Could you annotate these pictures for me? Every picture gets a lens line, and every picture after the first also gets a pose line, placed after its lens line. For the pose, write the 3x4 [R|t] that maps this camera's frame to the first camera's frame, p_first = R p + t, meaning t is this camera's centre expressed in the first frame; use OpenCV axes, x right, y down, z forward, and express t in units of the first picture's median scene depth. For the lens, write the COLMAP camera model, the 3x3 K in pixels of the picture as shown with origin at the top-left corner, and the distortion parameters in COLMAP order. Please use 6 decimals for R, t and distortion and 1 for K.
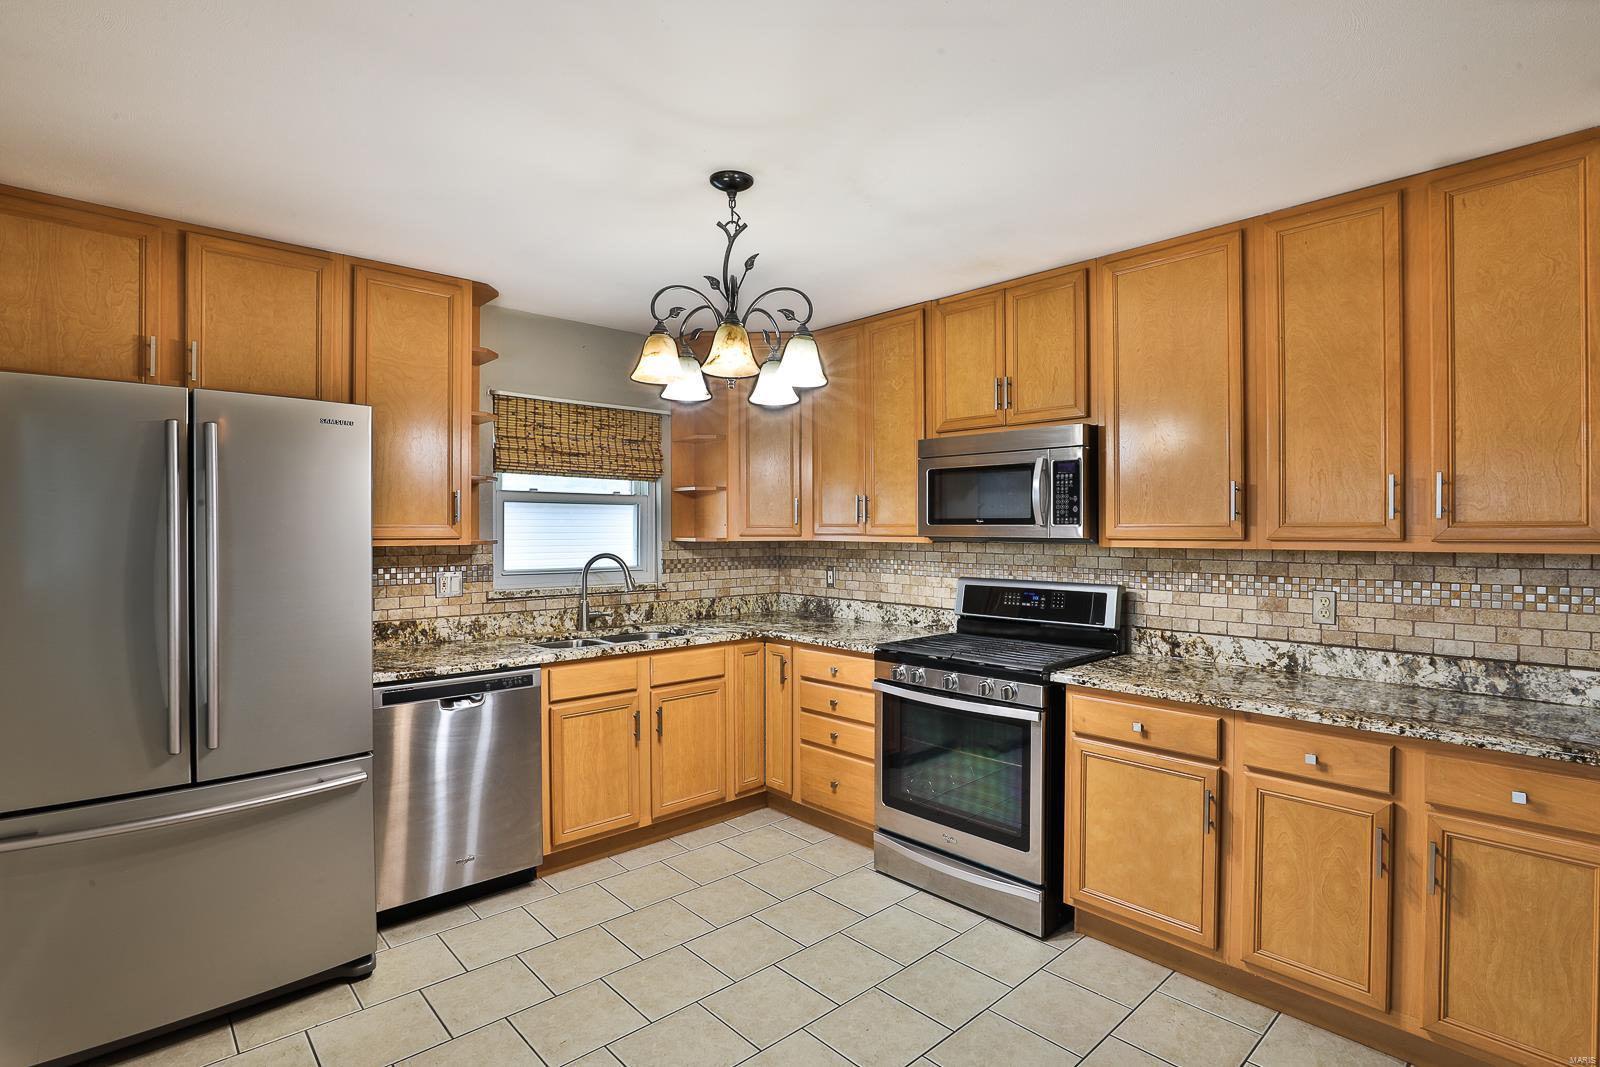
lens RADIAL K [[784.6, 0, 801.6], [0, 784.6, 532.6], [0, 0, 1]] dist [-0.029714, 0.001201]
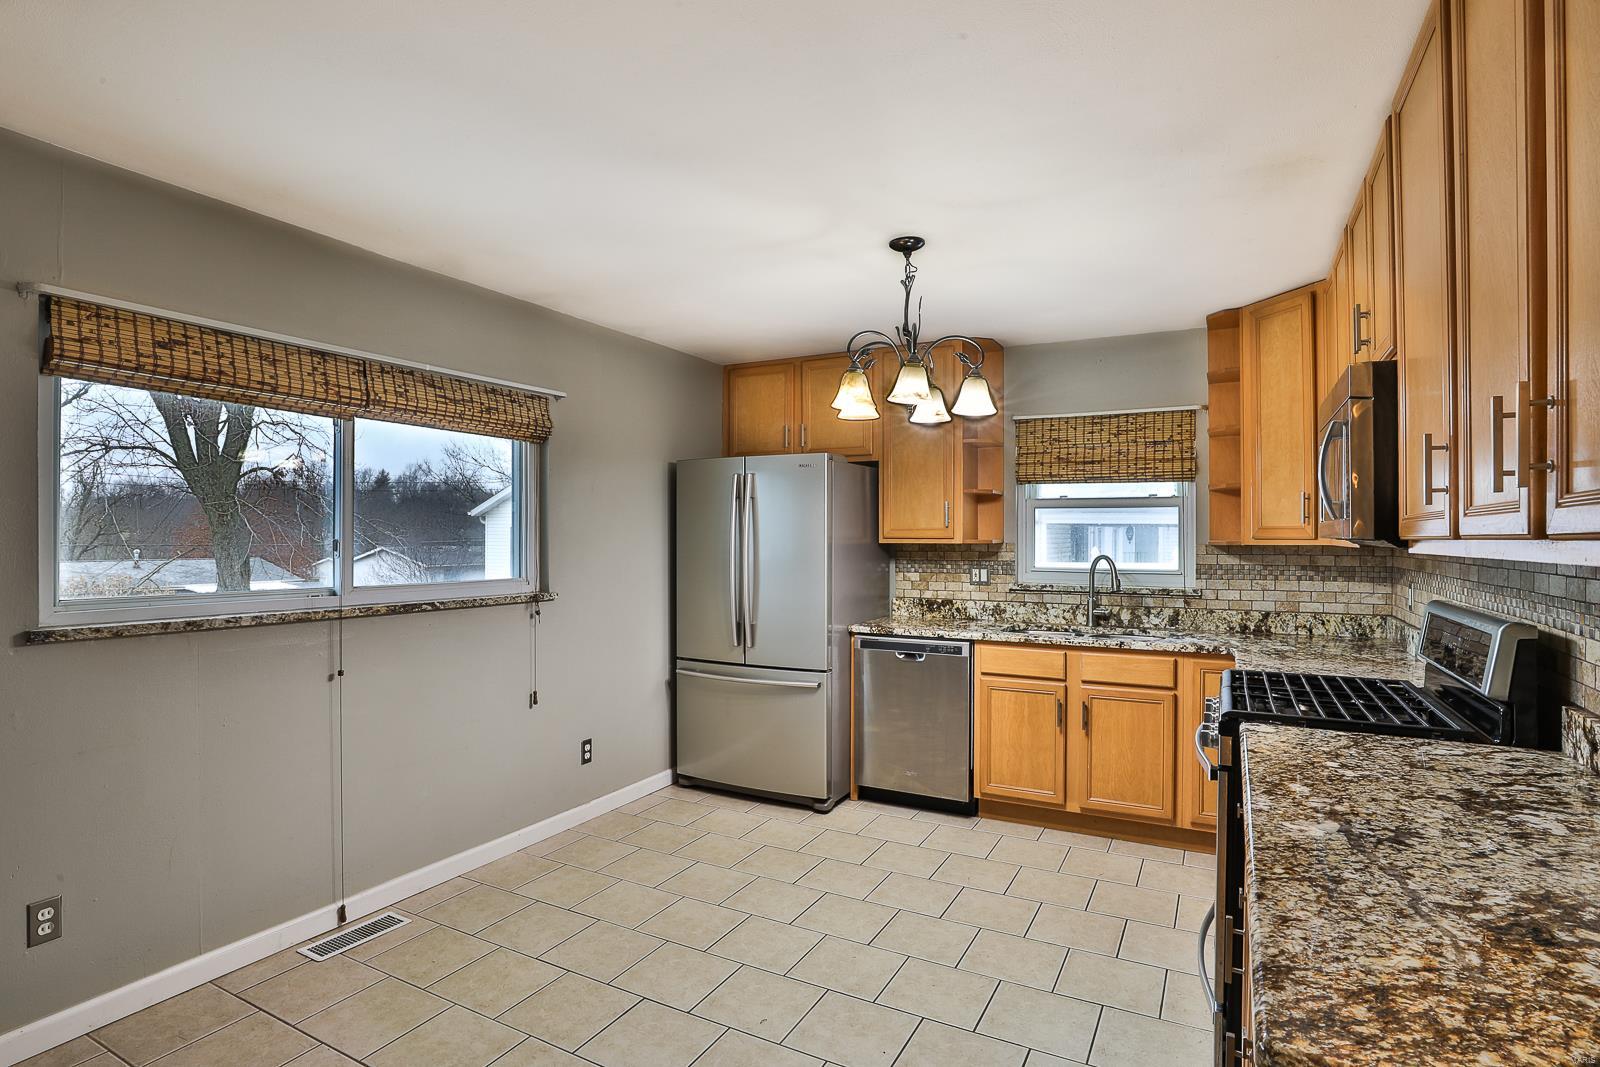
lens RADIAL K [[784.6, 0, 773.4], [0, 784.6, 535.4], [0, 0, 1]] dist [-0.029714, 0.001201]
pose [[0.326060, -0.000720, -0.945349, 0.722962], [-0.007354, 0.999968, -0.003298, 0.009066], [0.945321, 0.008027, 0.326044, 0.294405]]
